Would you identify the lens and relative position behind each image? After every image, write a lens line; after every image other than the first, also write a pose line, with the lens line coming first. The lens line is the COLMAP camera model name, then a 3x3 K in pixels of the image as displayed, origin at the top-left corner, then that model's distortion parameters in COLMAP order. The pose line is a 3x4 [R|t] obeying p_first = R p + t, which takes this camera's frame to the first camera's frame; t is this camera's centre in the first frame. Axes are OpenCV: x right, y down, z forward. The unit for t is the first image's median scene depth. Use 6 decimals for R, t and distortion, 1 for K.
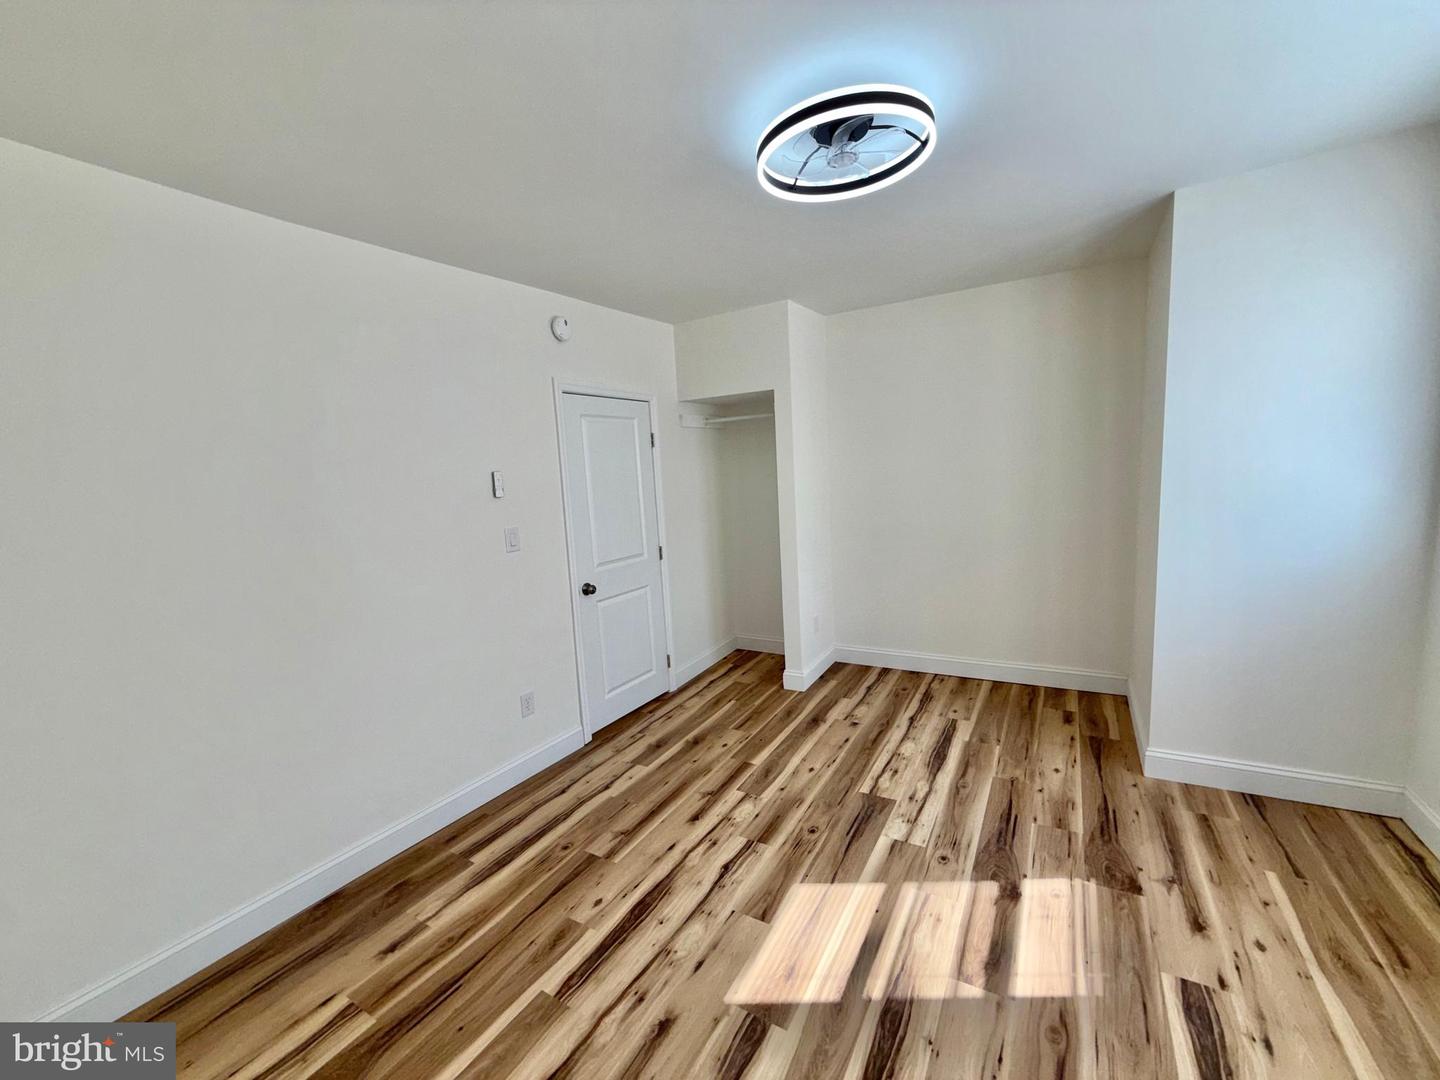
lens RADIAL K [[575.3, 0, 714.8], [0, 575.3, 539.8], [0, 0, 1]] dist [-0.000268, -0.000110]
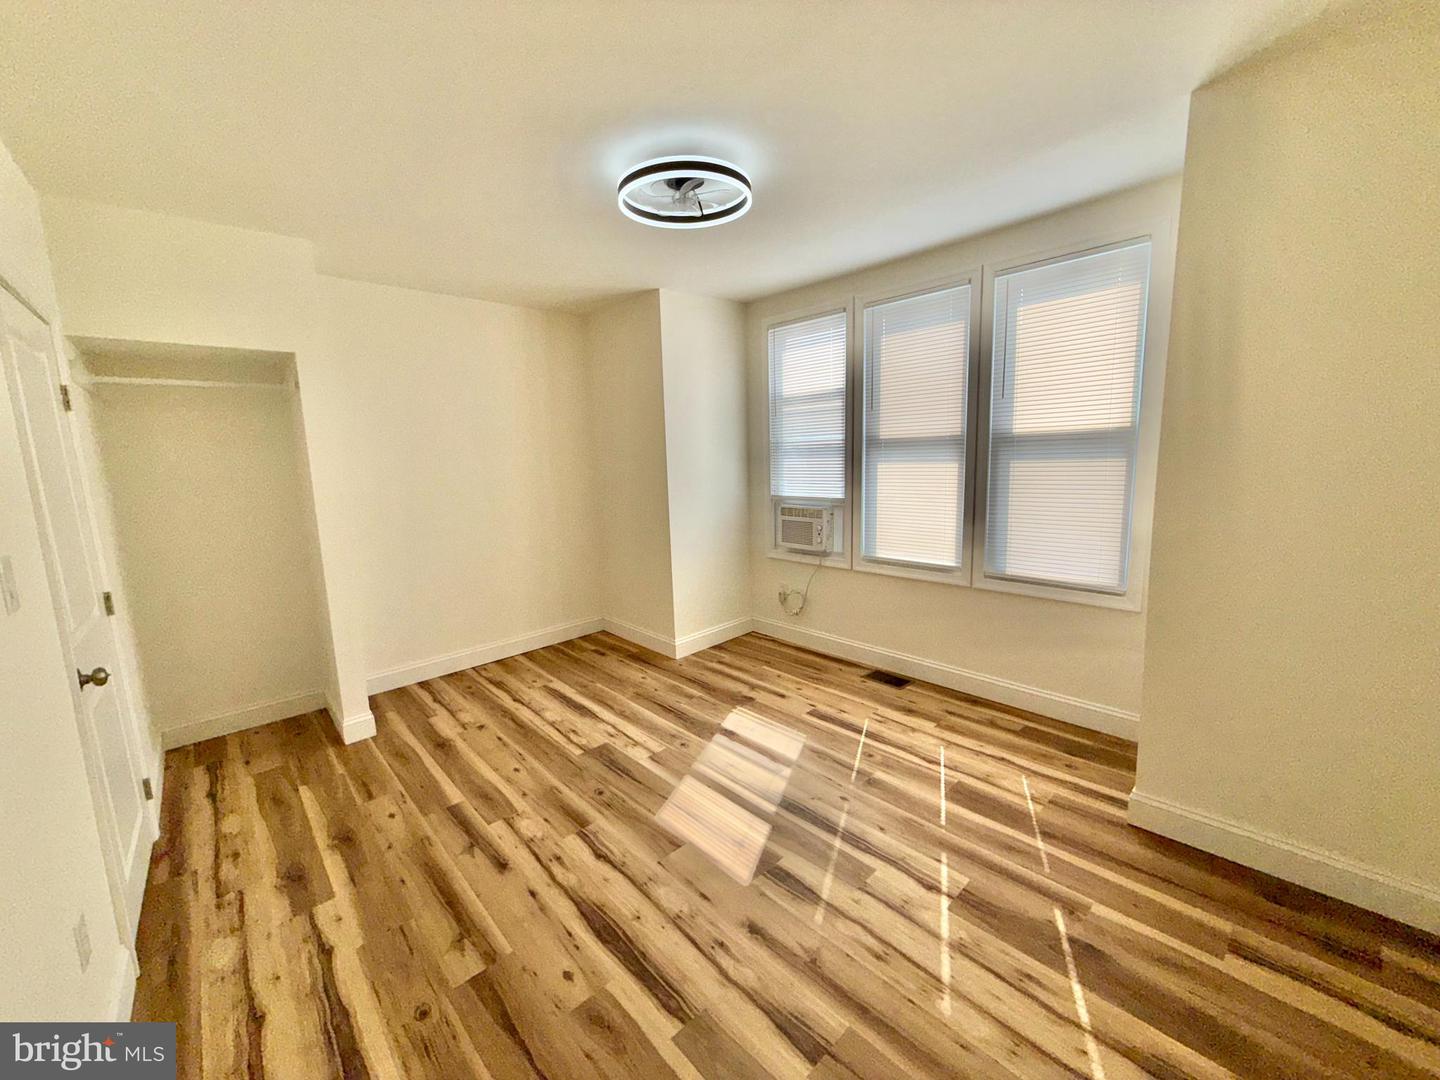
lens RADIAL K [[575.3, 0, 714.8], [0, 575.3, 539.8], [0, 0, 1]] dist [-0.000268, -0.000110]
pose [[0.286108, -0.096481, 0.953328, -0.744172], [0.138822, 0.988595, 0.058388, 0.016609], [-0.948088, 0.115638, 0.296238, 0.445241]]
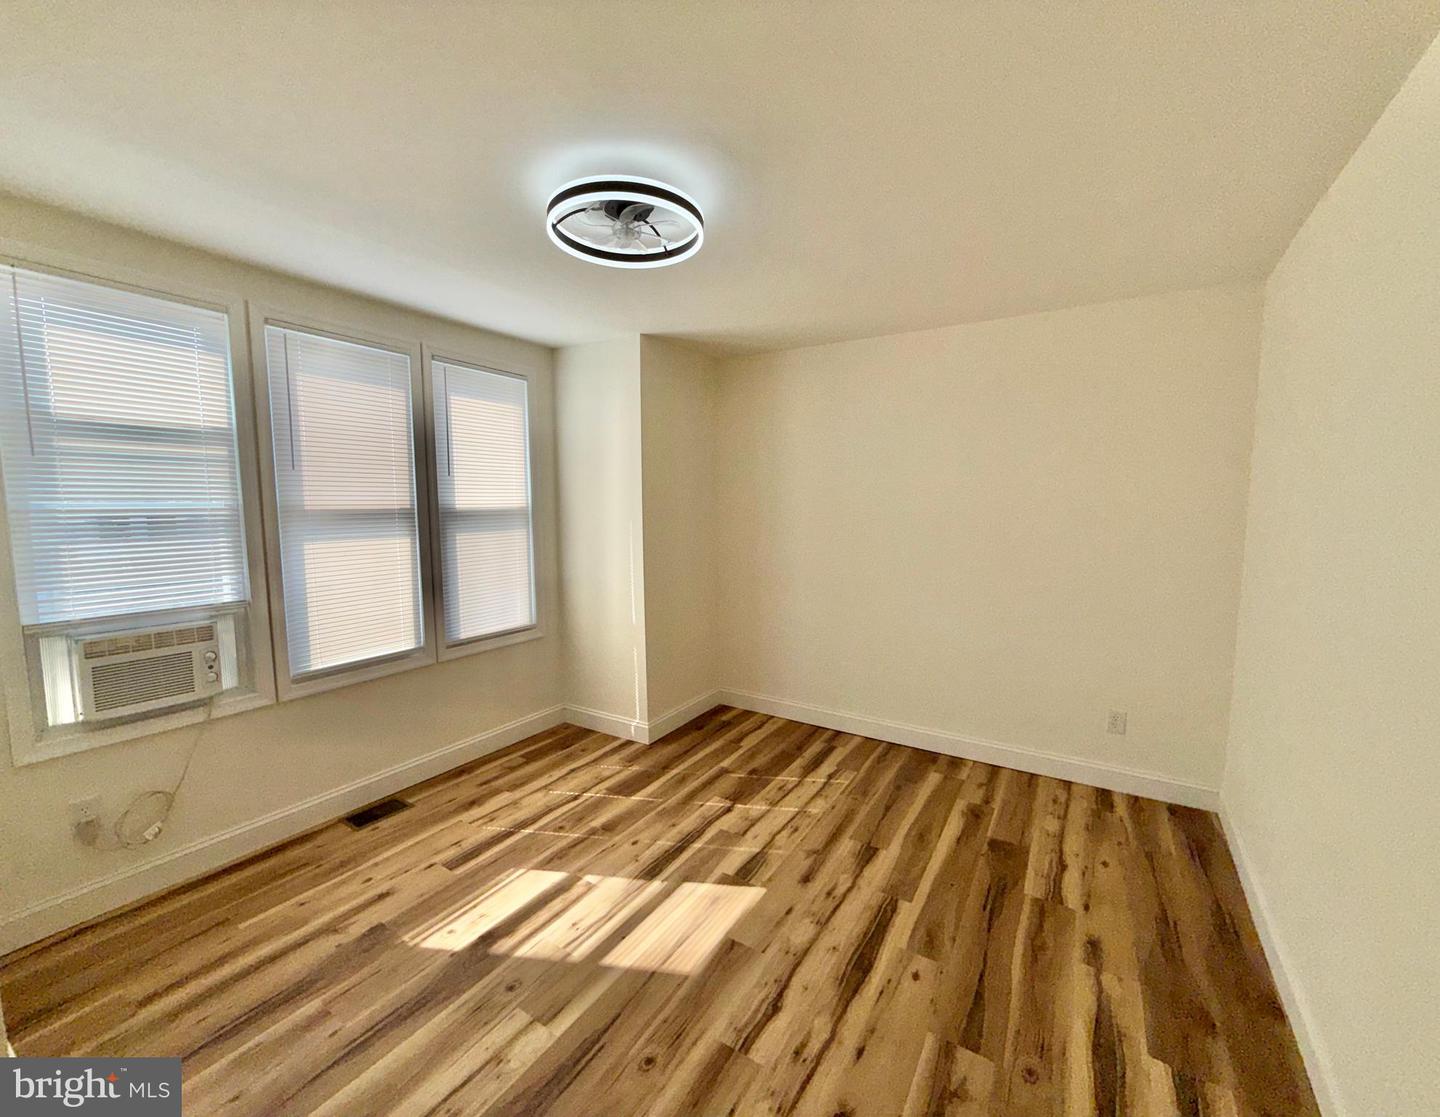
lens RADIAL K [[598.7, 0, 690.4], [0, 598.7, 558.3], [0, 0, 1]] dist [0.000260, -0.000480]
pose [[-0.997043, 0.059223, 0.048978, 0.056100], [0.068418, 0.974278, 0.214714, -0.203766], [-0.035002, 0.217430, -0.975448, 1.574510]]
